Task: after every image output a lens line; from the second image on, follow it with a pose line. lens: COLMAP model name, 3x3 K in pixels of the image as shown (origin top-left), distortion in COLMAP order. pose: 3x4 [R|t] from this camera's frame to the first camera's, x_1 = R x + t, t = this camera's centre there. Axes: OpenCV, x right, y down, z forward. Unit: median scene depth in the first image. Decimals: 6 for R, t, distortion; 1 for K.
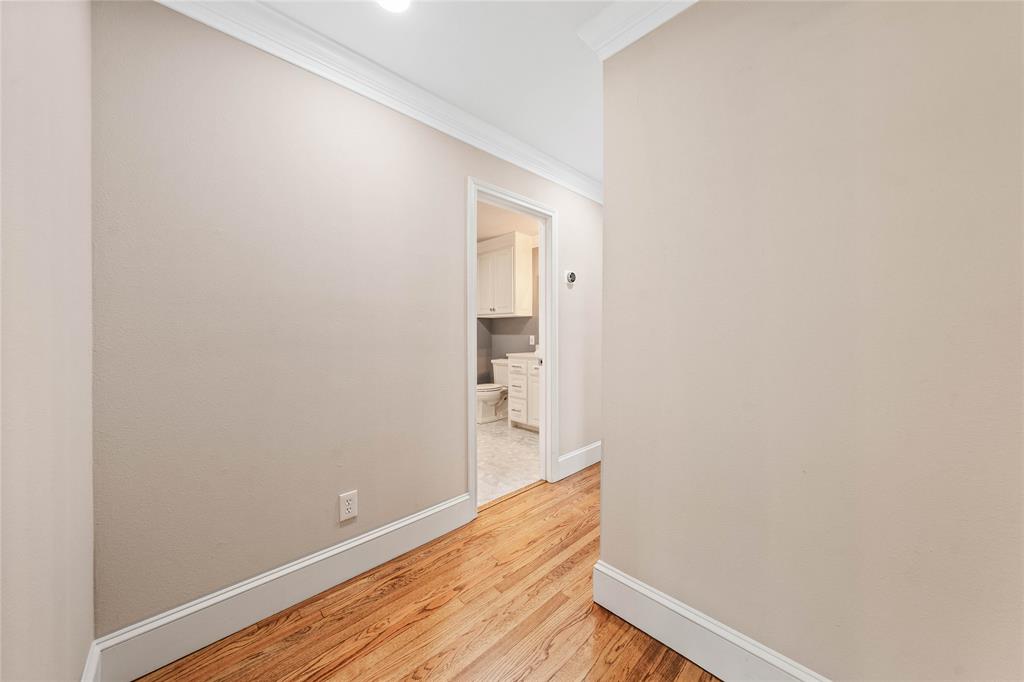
lens RADIAL K [[359.8, 0, 504.2], [0, 359.8, 335.0], [0, 0, 1]] dist [-0.000970, 0.000041]
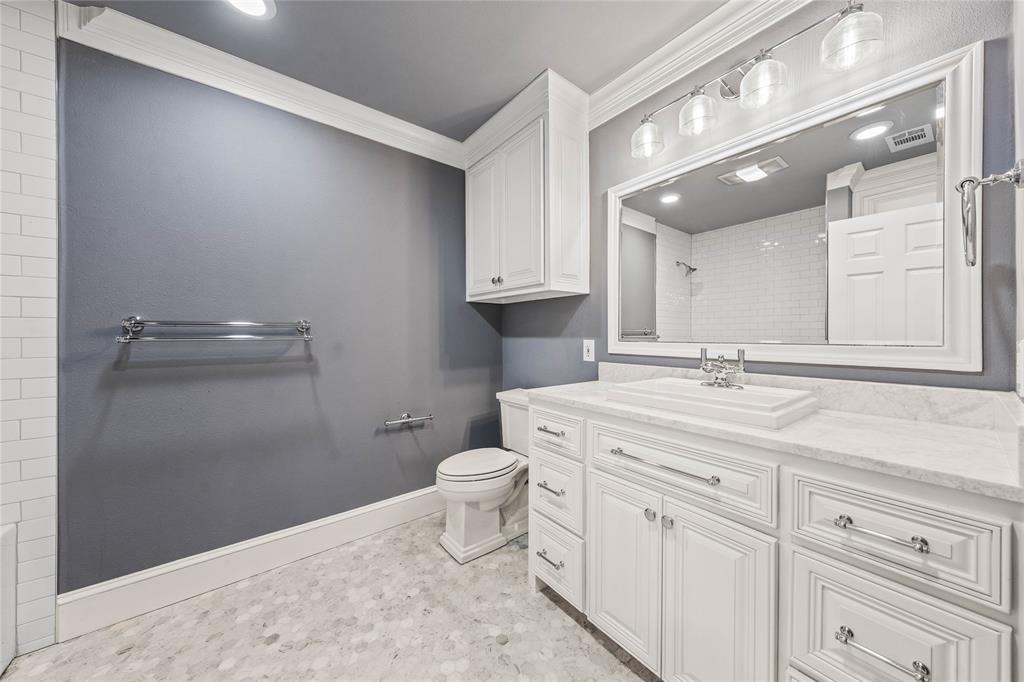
lens RADIAL K [[347.1, 0, 511.7], [0, 347.1, 338.4], [0, 0, 1]] dist [-0.002431, -0.000090]
pose [[0.996297, 0.000734, -0.085978, 0.022676], [-0.000490, 0.999996, 0.002860, -0.001320], [0.085980, -0.002807, 0.996293, 0.603048]]
